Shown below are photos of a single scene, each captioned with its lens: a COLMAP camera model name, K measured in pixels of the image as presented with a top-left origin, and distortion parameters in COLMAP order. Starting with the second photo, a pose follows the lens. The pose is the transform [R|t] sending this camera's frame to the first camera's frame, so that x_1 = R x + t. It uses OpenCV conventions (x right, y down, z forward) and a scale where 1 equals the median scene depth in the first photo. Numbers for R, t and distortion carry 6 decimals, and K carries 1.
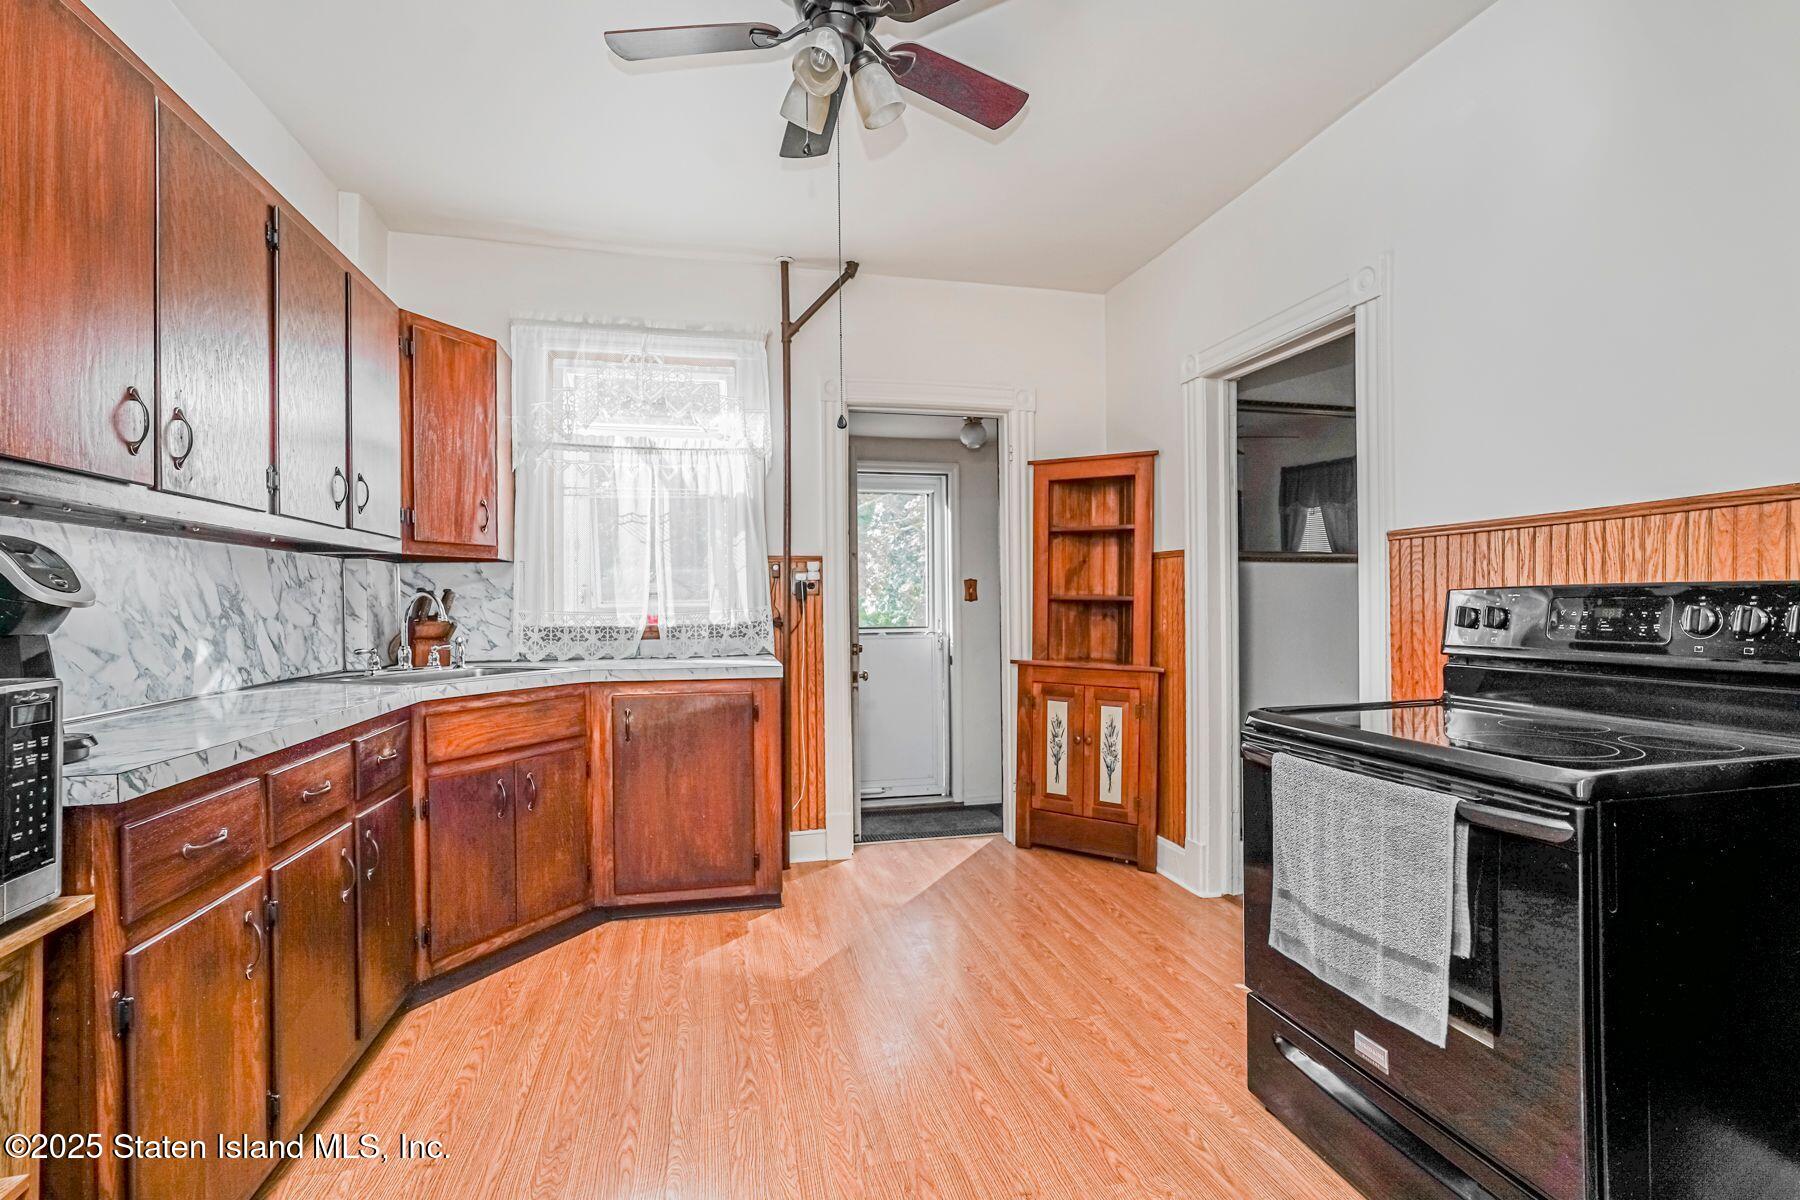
lens RADIAL K [[819.7, 0, 900.1], [0, 819.7, 603.5], [0, 0, 1]] dist [-0.014459, 0.008688]
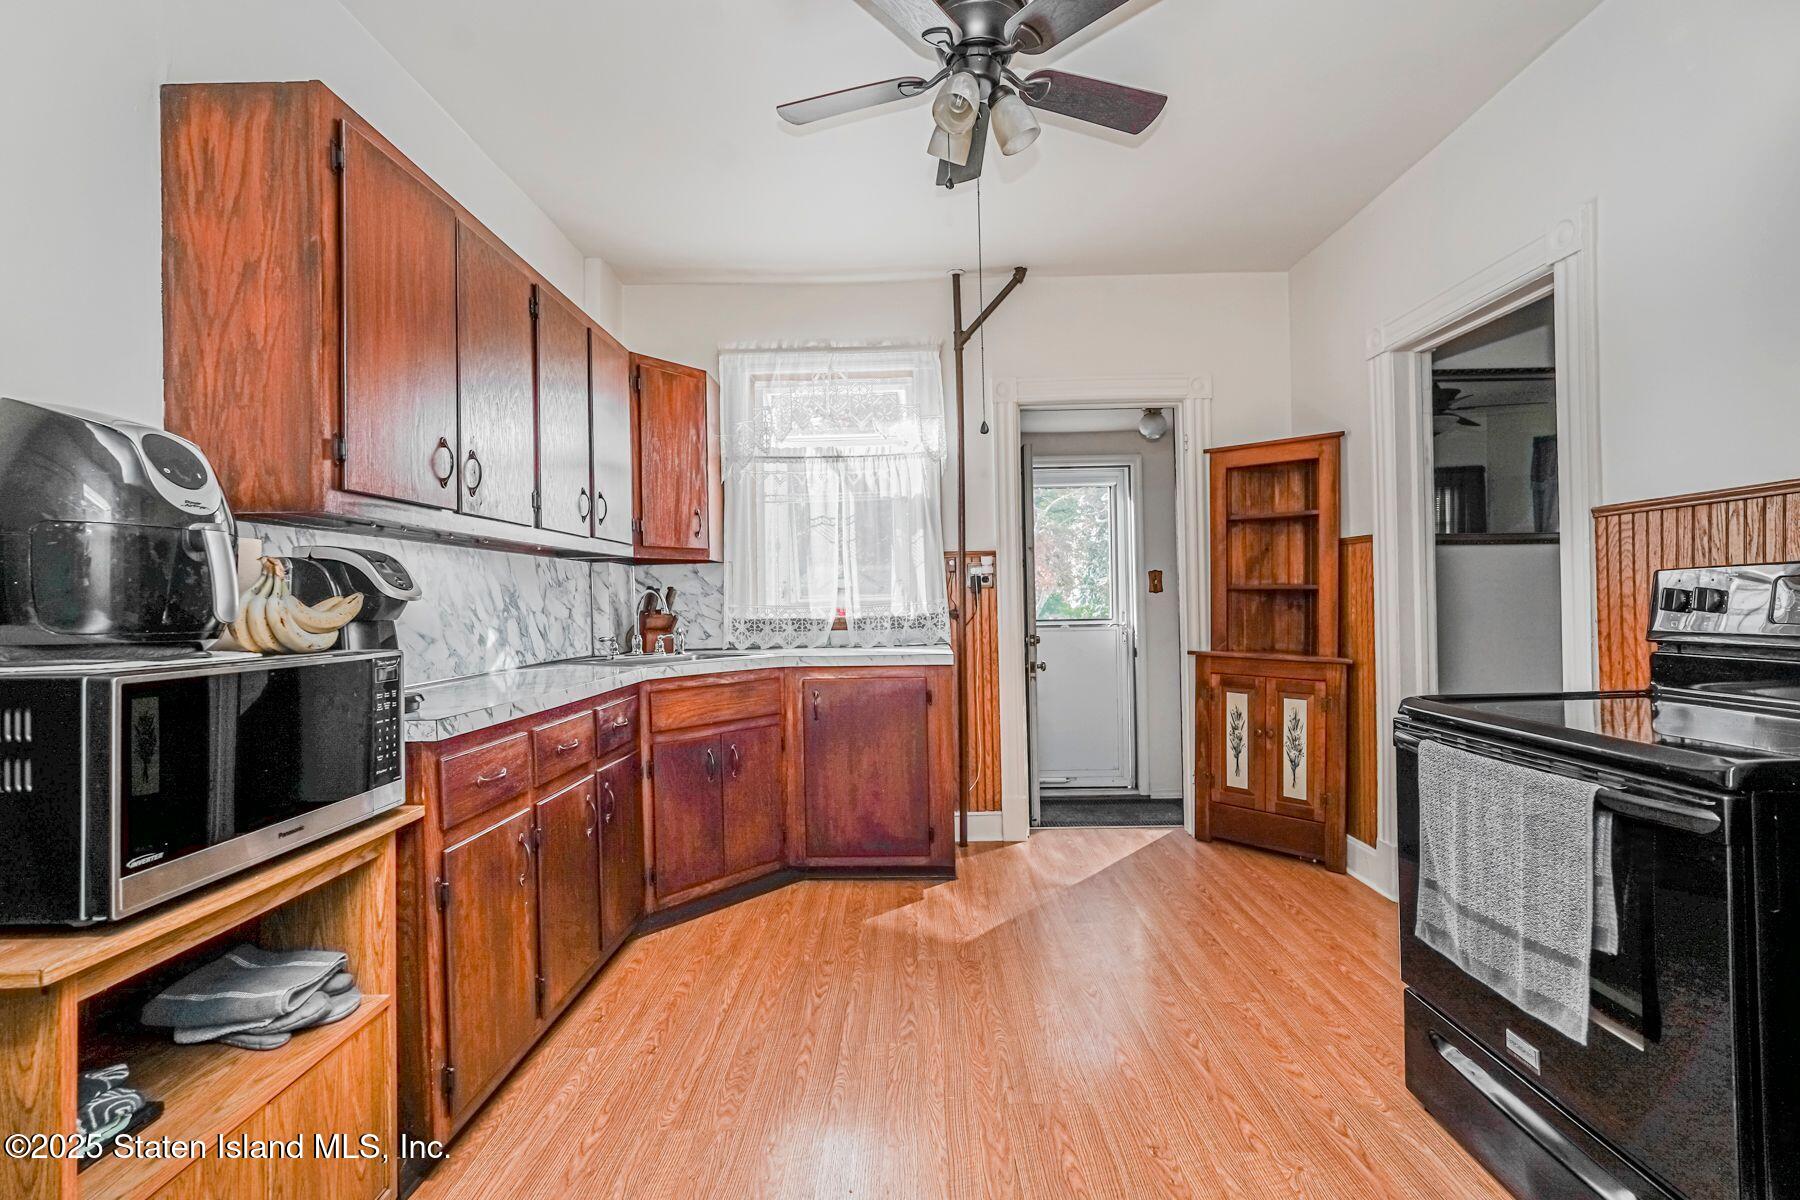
lens RADIAL K [[815.5, 0, 900.0], [0, 815.5, 600.0], [0, 0, 1]] dist [-0.016506, 0.011463]
pose [[0.969571, -0.010292, -0.244593, 0.067947], [0.010681, 0.999943, 0.000264, 0.006012], [0.244576, -0.002868, 0.969626, -0.068679]]
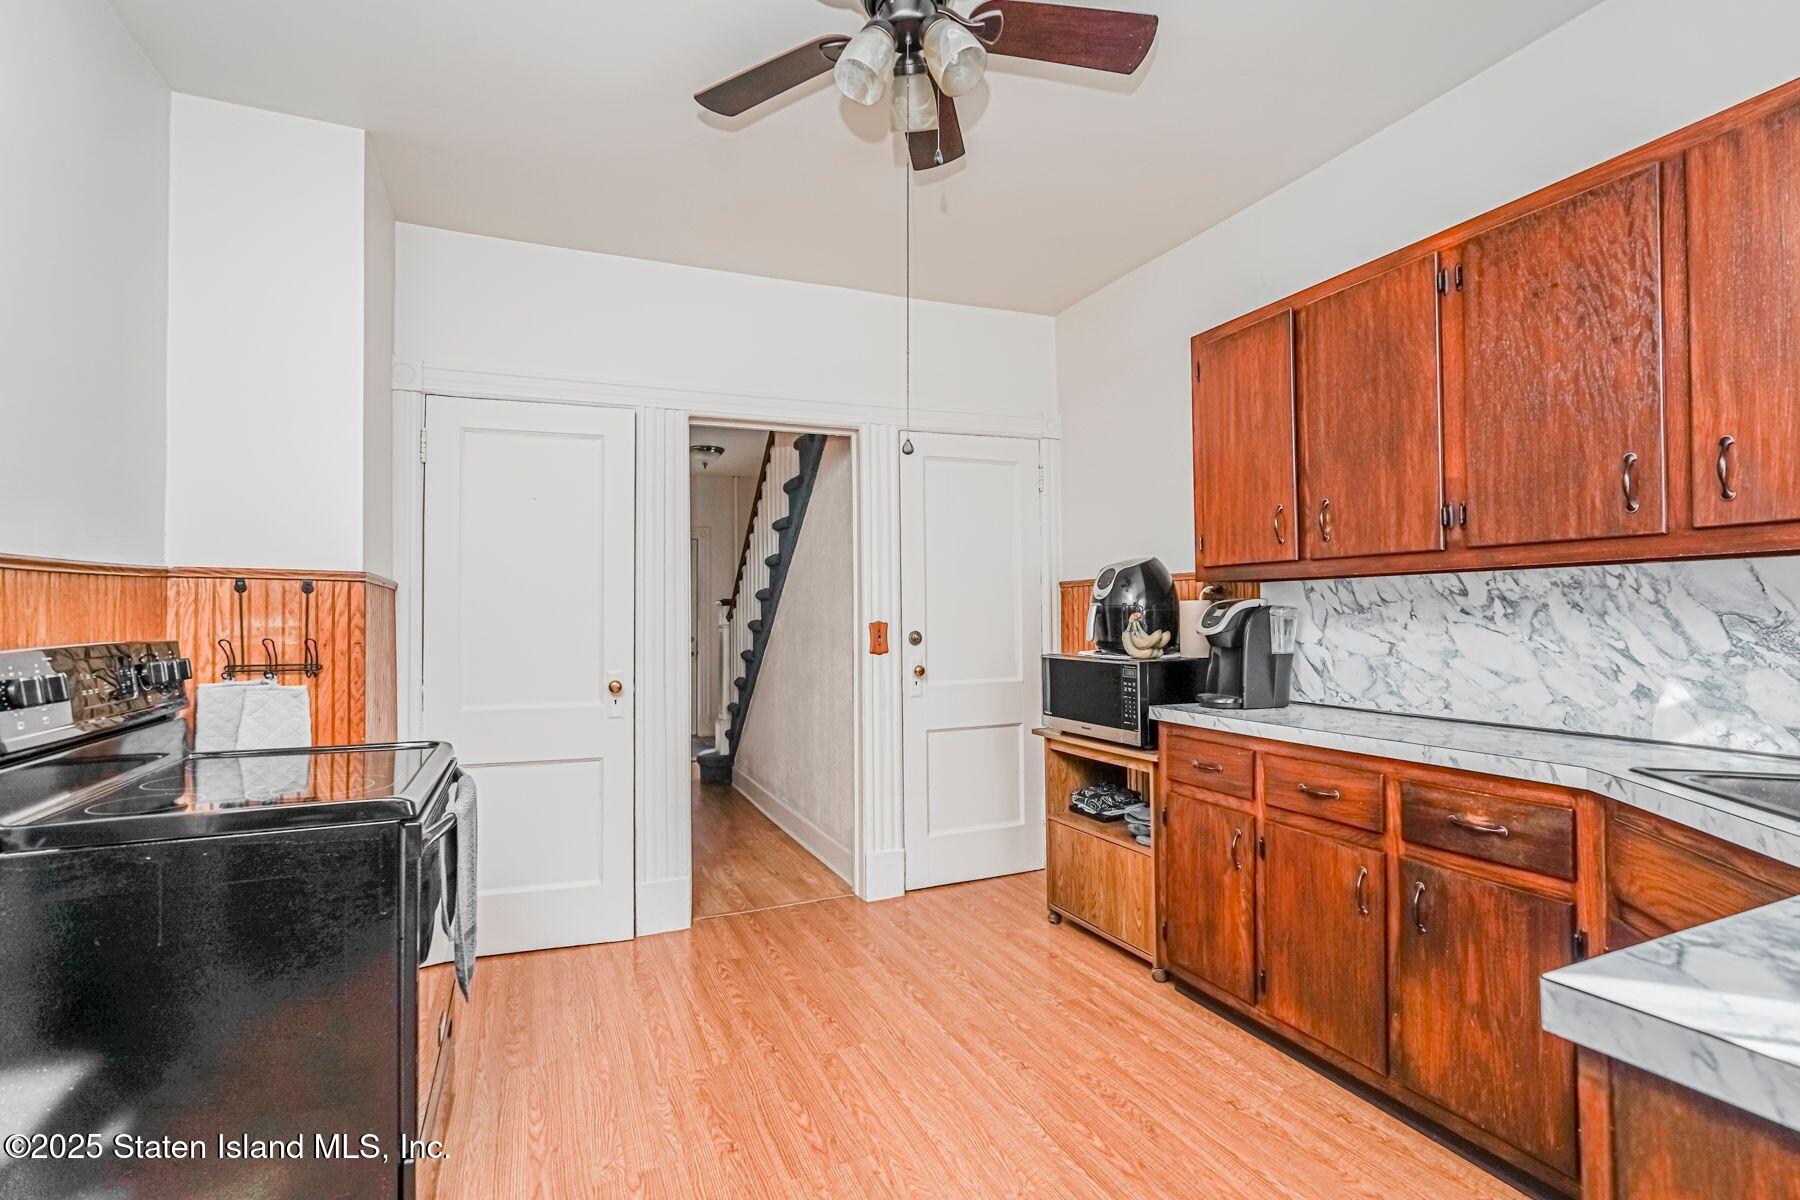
lens RADIAL K [[815.5, 0, 900.0], [0, 815.5, 600.0], [0, 0, 1]] dist [-0.016506, 0.011463]
pose [[-0.981686, 0.008699, -0.190308, 0.090059], [0.012922, 0.999697, -0.020961, -0.027159], [0.190068, -0.023036, -0.981501, 1.522405]]
